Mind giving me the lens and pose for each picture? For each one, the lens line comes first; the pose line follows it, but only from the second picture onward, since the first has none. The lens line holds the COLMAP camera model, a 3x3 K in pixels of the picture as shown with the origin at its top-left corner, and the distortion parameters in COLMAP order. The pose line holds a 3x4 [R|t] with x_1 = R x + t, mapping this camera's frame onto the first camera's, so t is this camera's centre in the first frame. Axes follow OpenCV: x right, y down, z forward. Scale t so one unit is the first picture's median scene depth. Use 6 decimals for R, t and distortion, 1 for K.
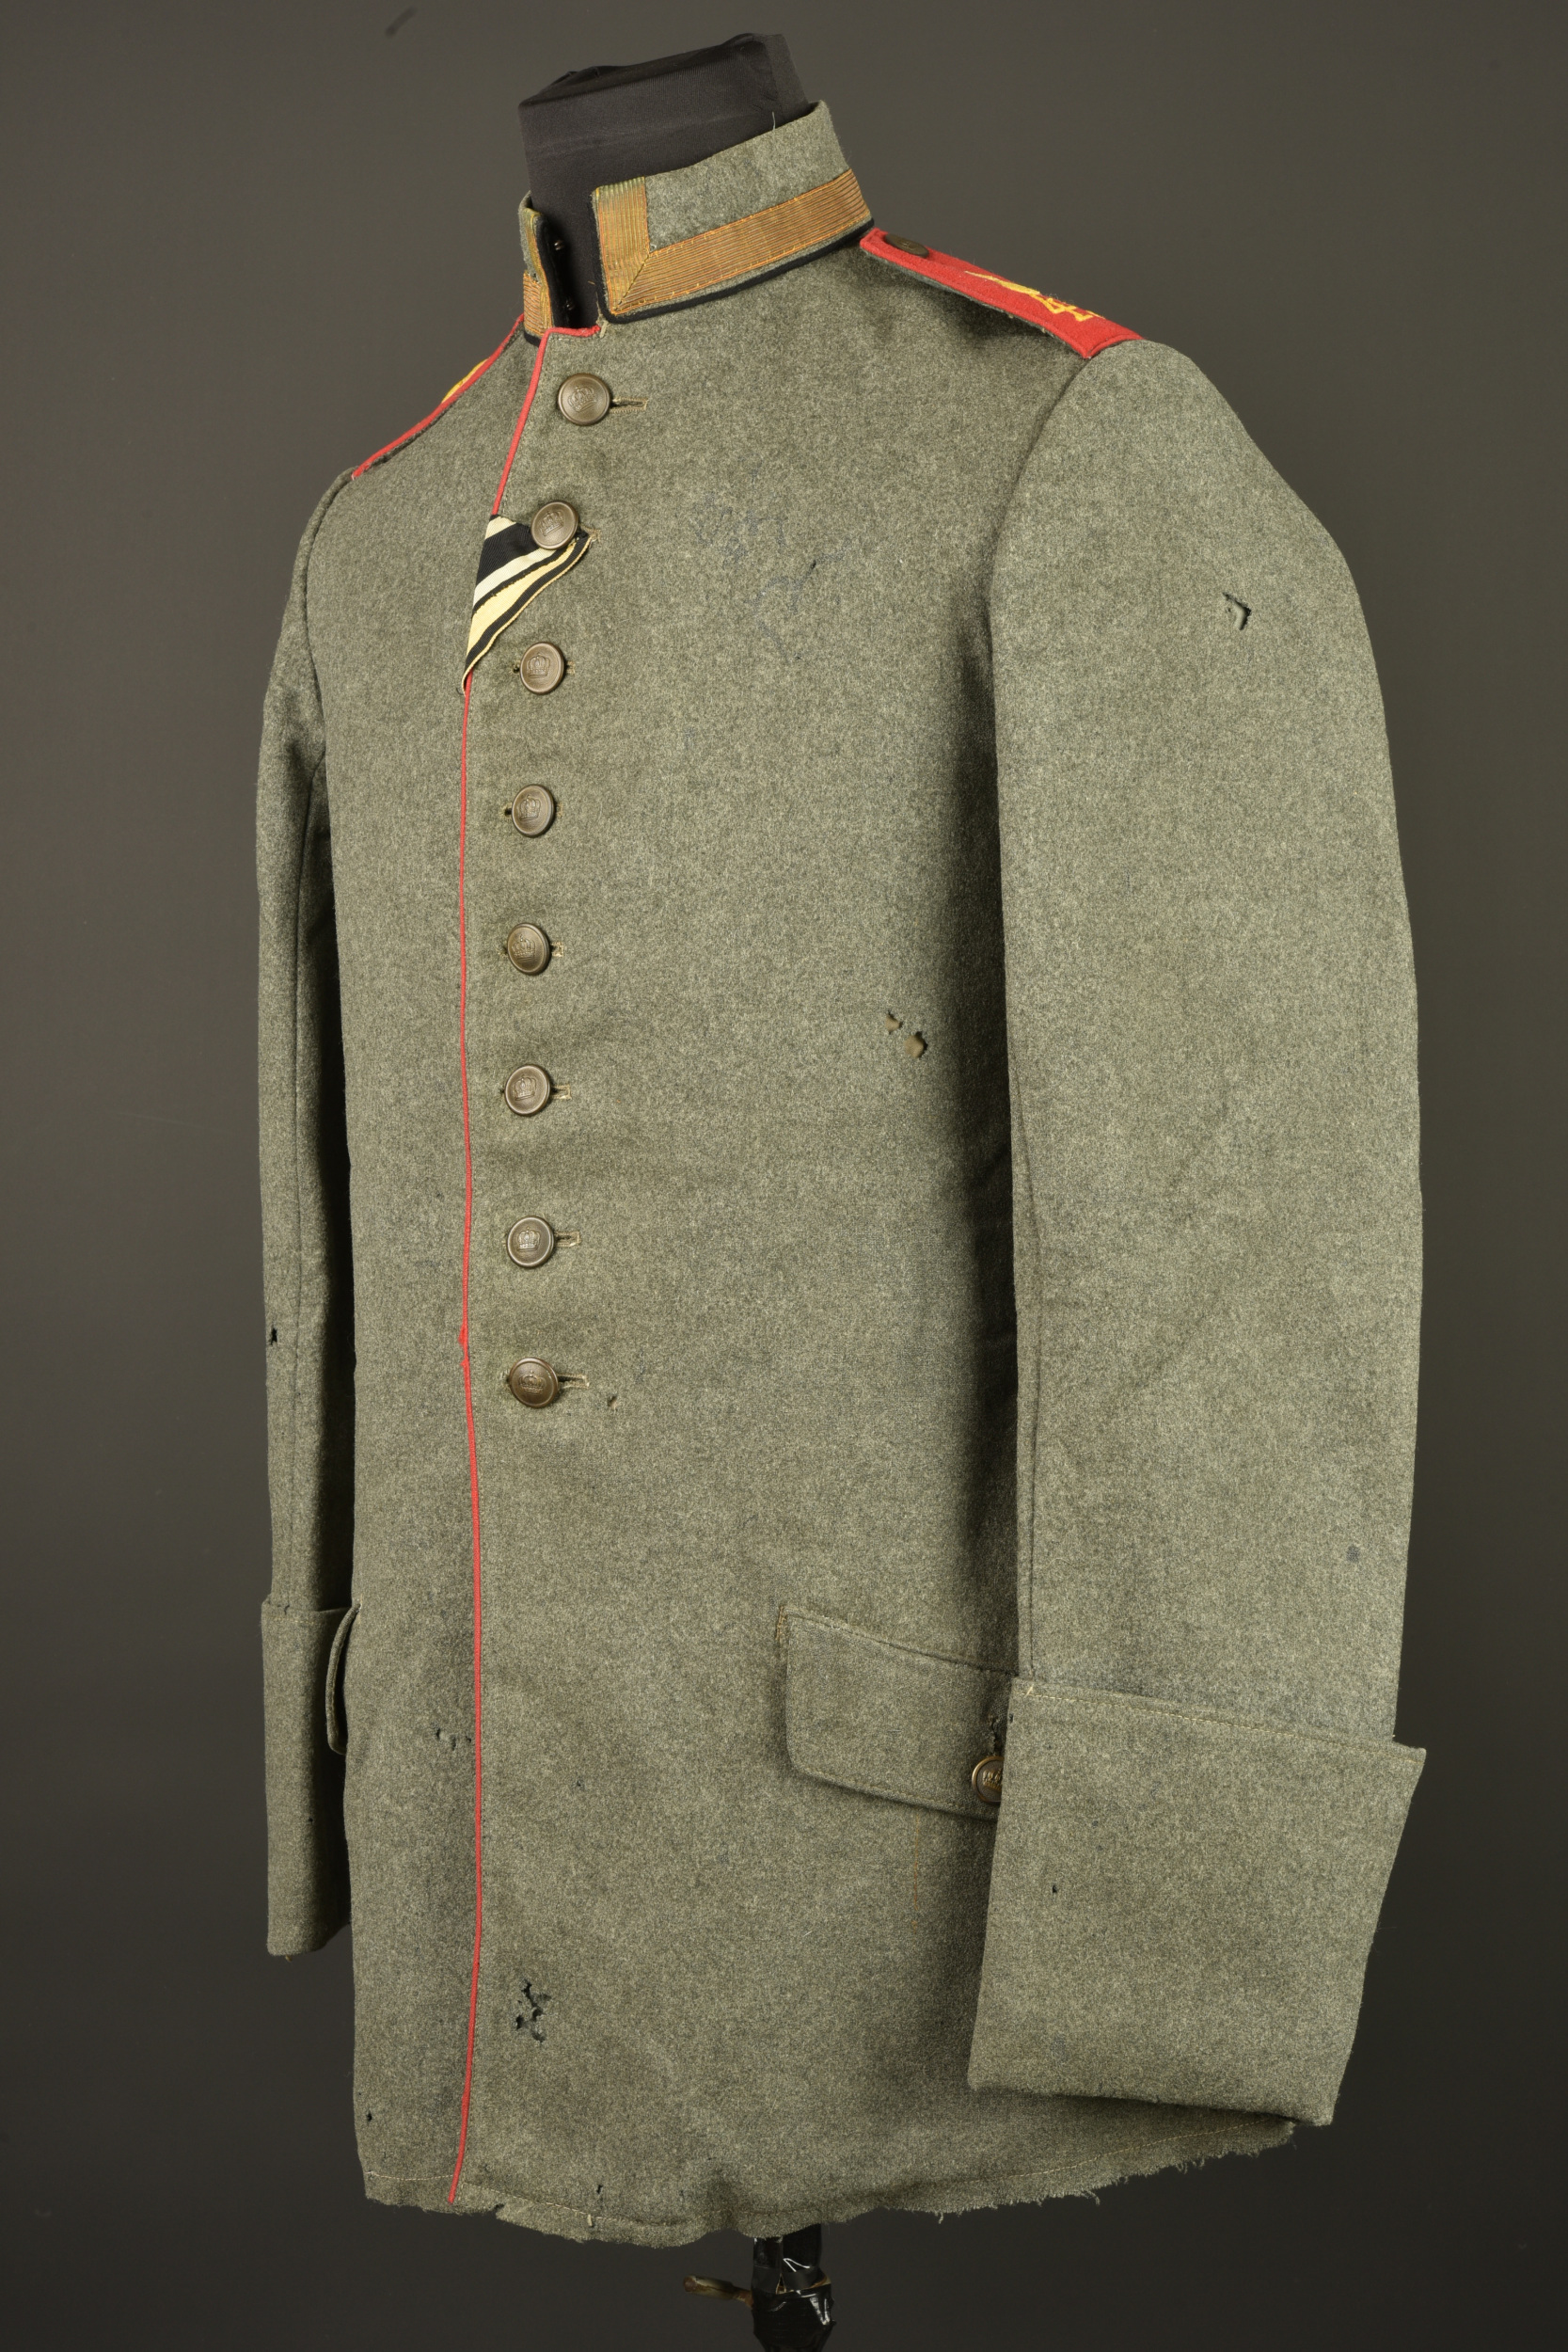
lens RADIAL K [[3906.1, 0, 788.2], [0, 3906.1, 1290.2], [0, 0, 1]] dist [0.005023, 0.055609]
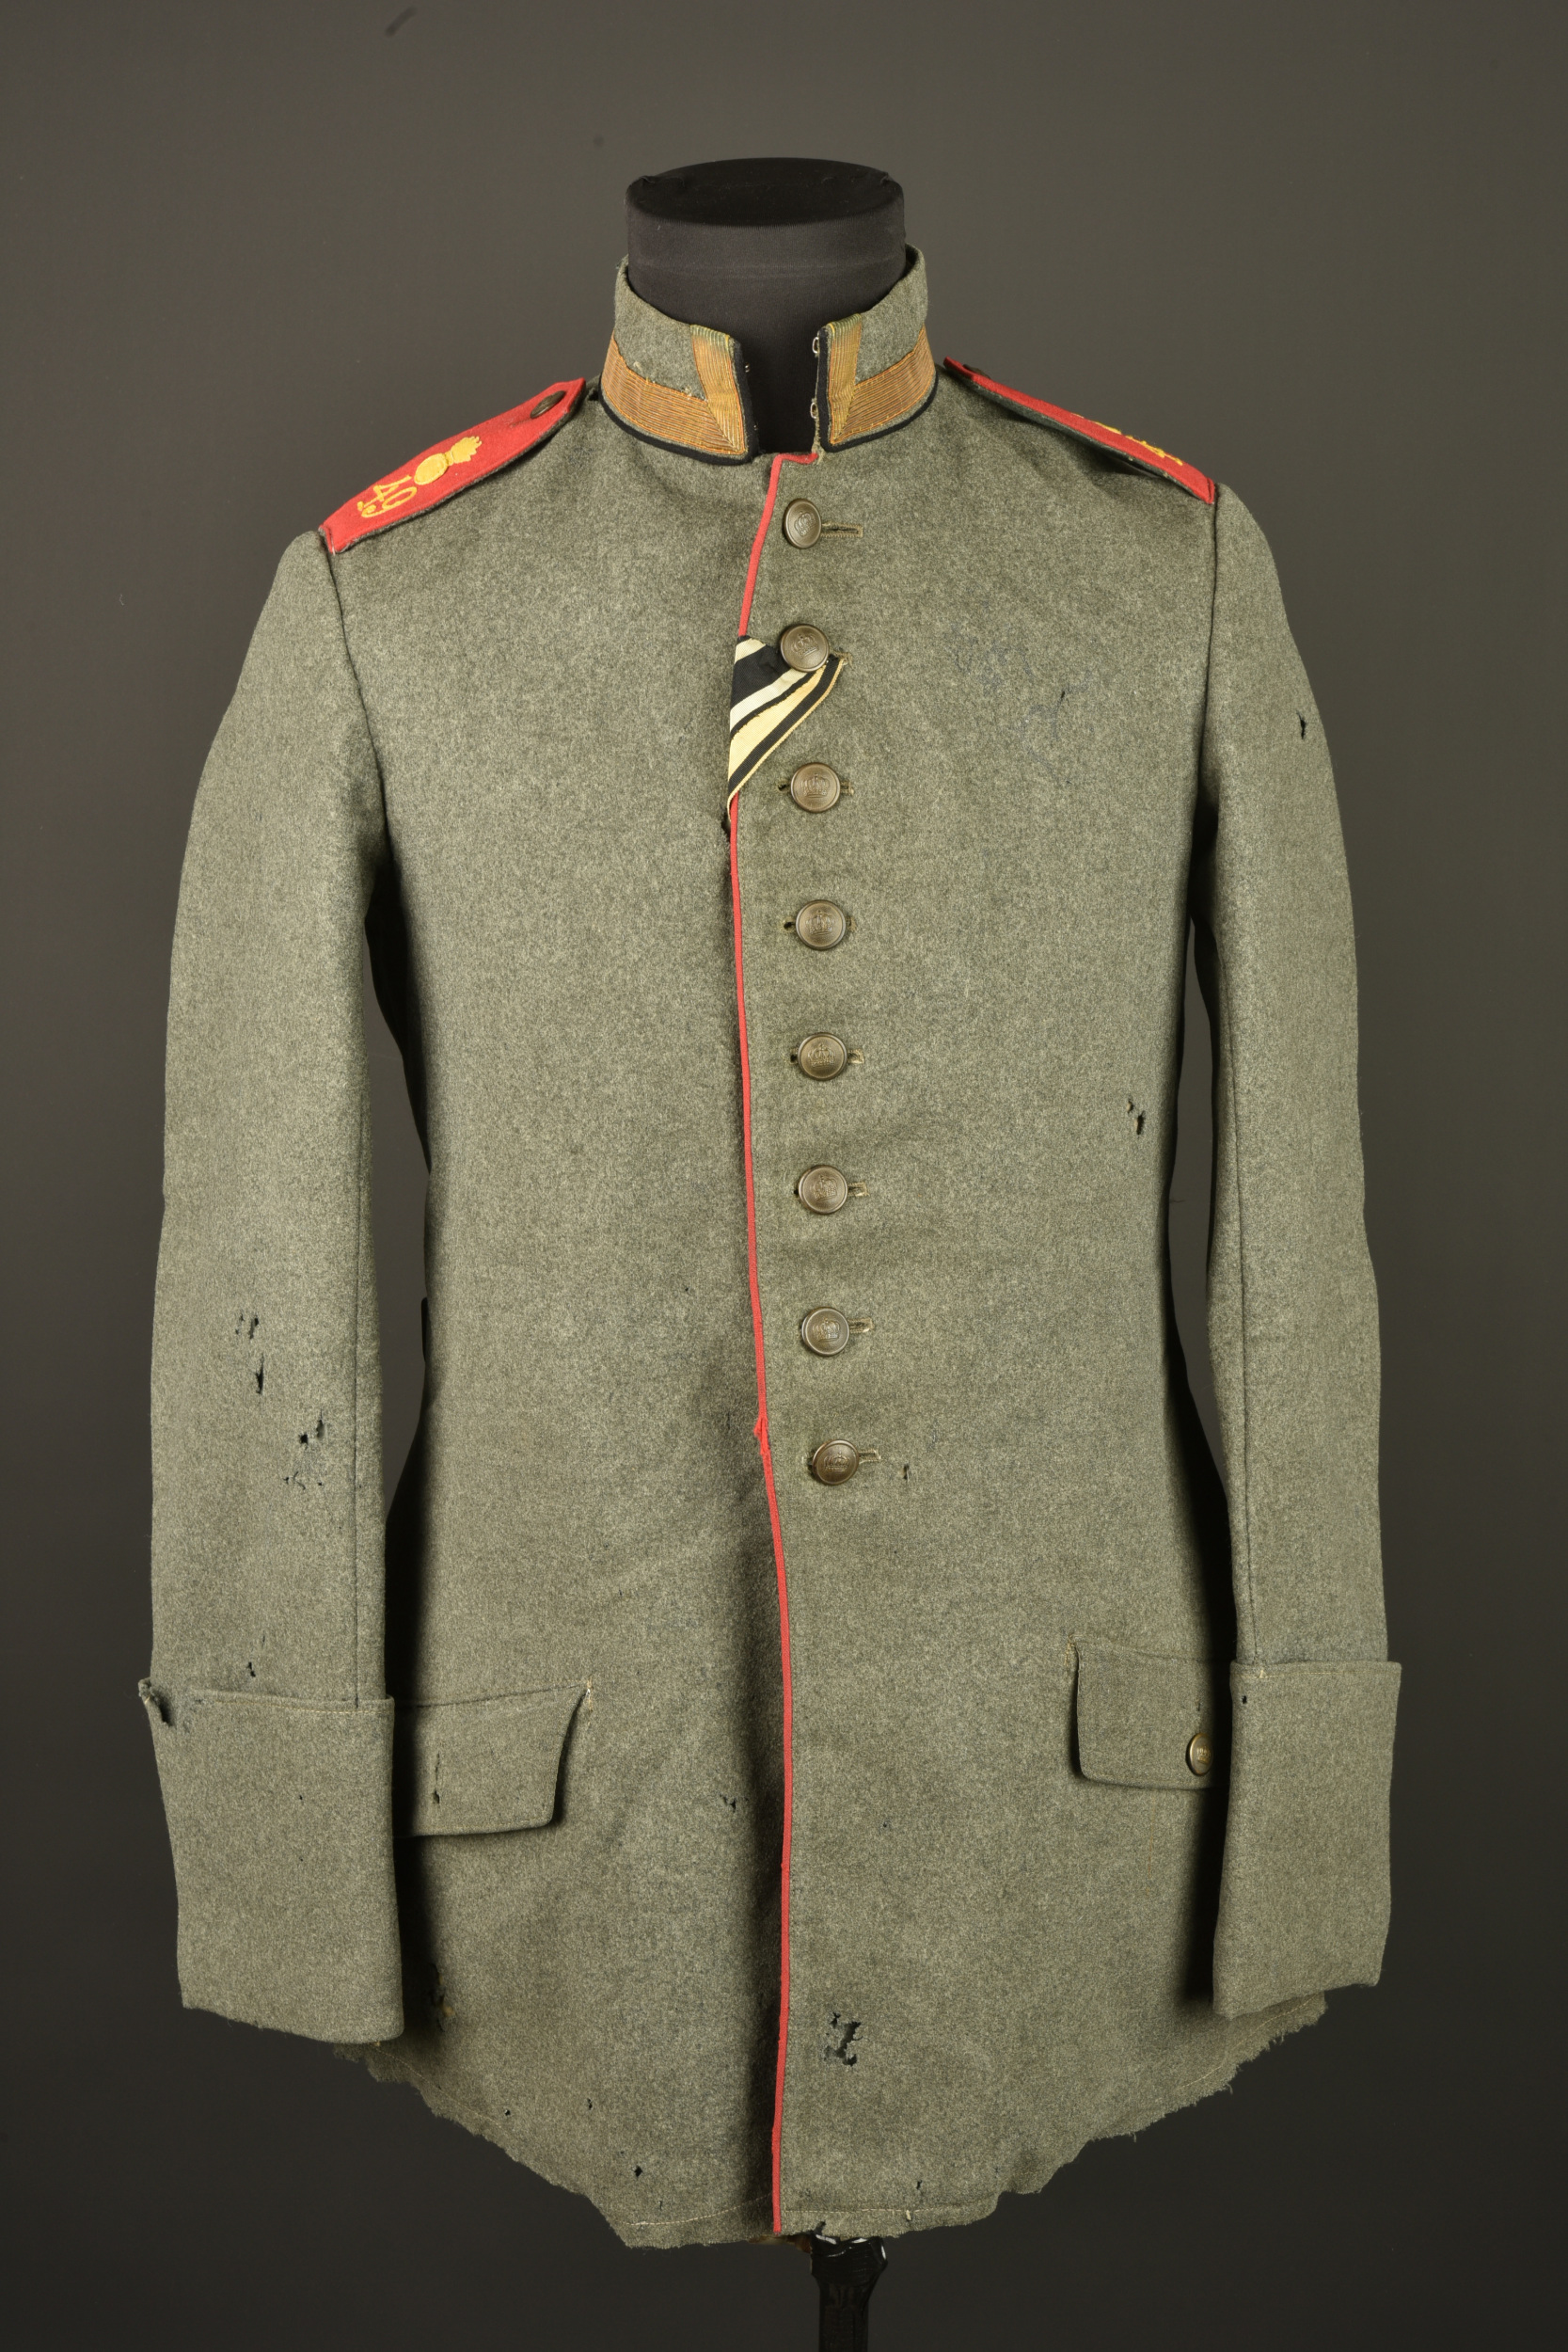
lens RADIAL K [[3906.1, 0, 788.2], [0, 3906.1, 1290.2], [0, 0, 1]] dist [0.005023, 0.055609]
pose [[0.786501, -0.105506, 0.608510, -0.721371], [0.058842, 0.993619, 0.096224, -0.126706], [-0.614779, -0.039874, 0.787691, 0.173924]]
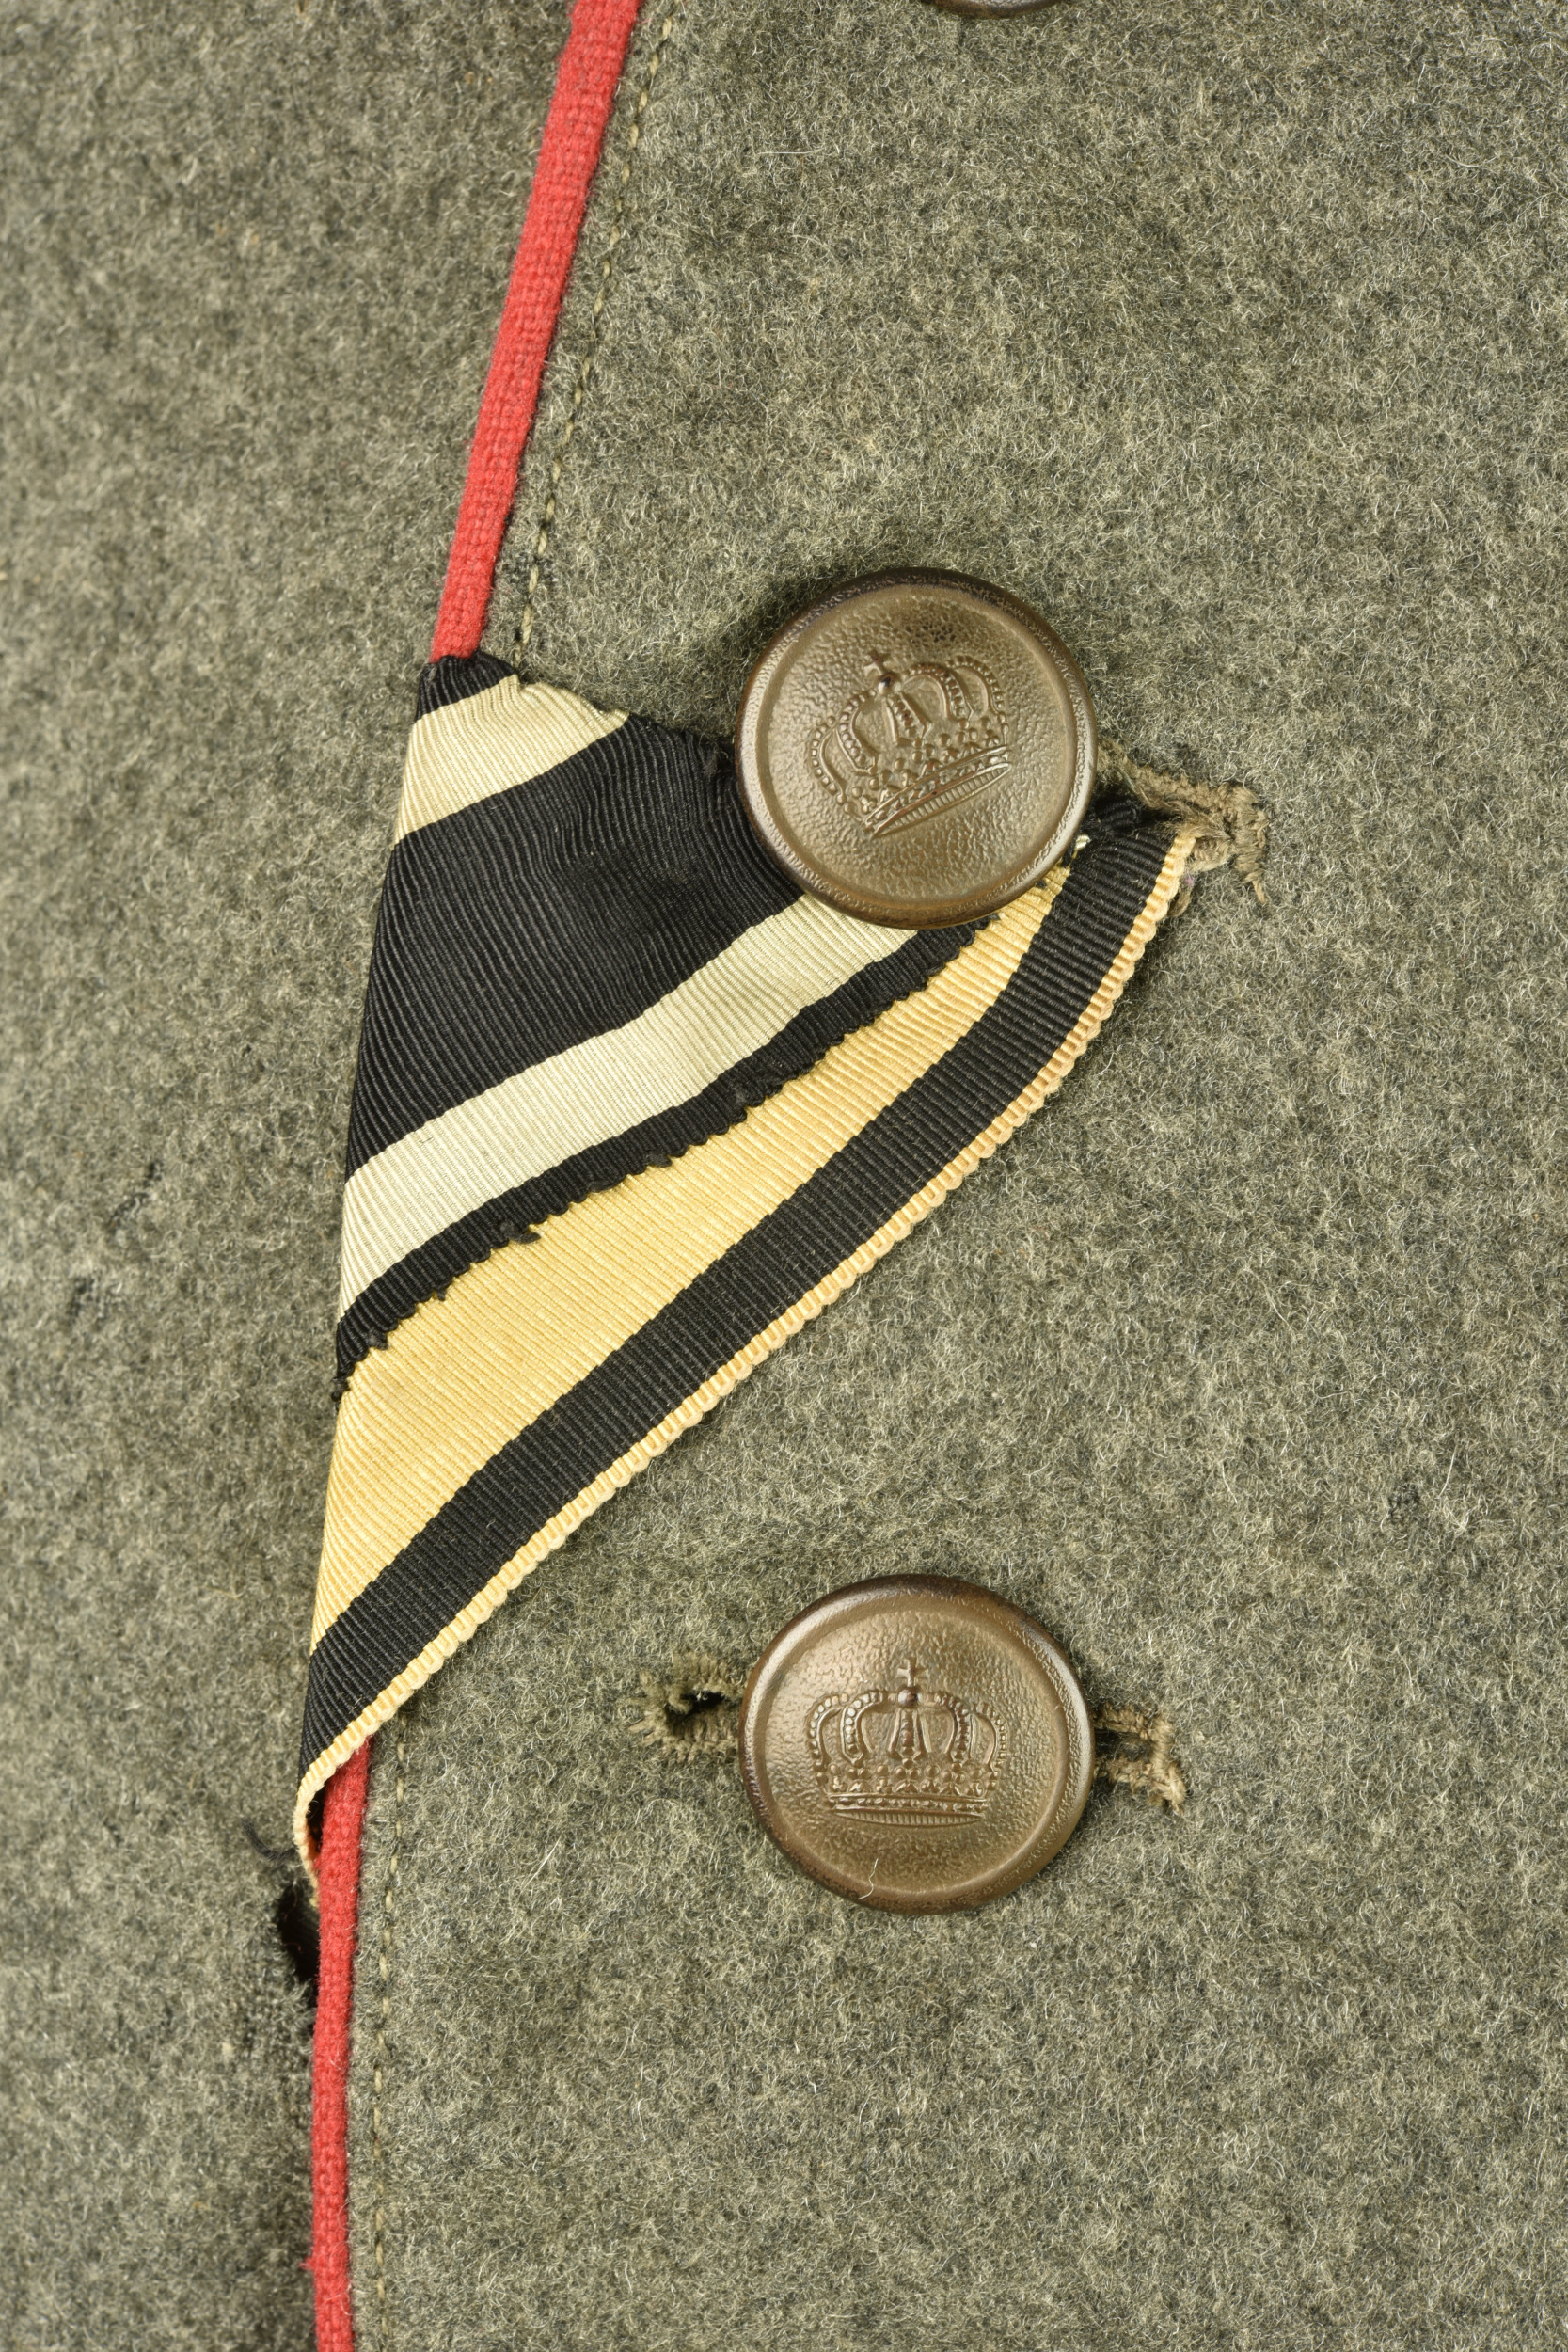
lens RADIAL K [[3906.1, 0, 788.2], [0, 3906.1, 1290.2], [0, 0, 1]] dist [0.005023, 0.055609]
pose [[0.900239, -0.113556, 0.420326, -0.128647], [0.016427, 0.973561, 0.227837, -0.210717], [-0.435085, -0.198203, 0.878303, 0.874602]]
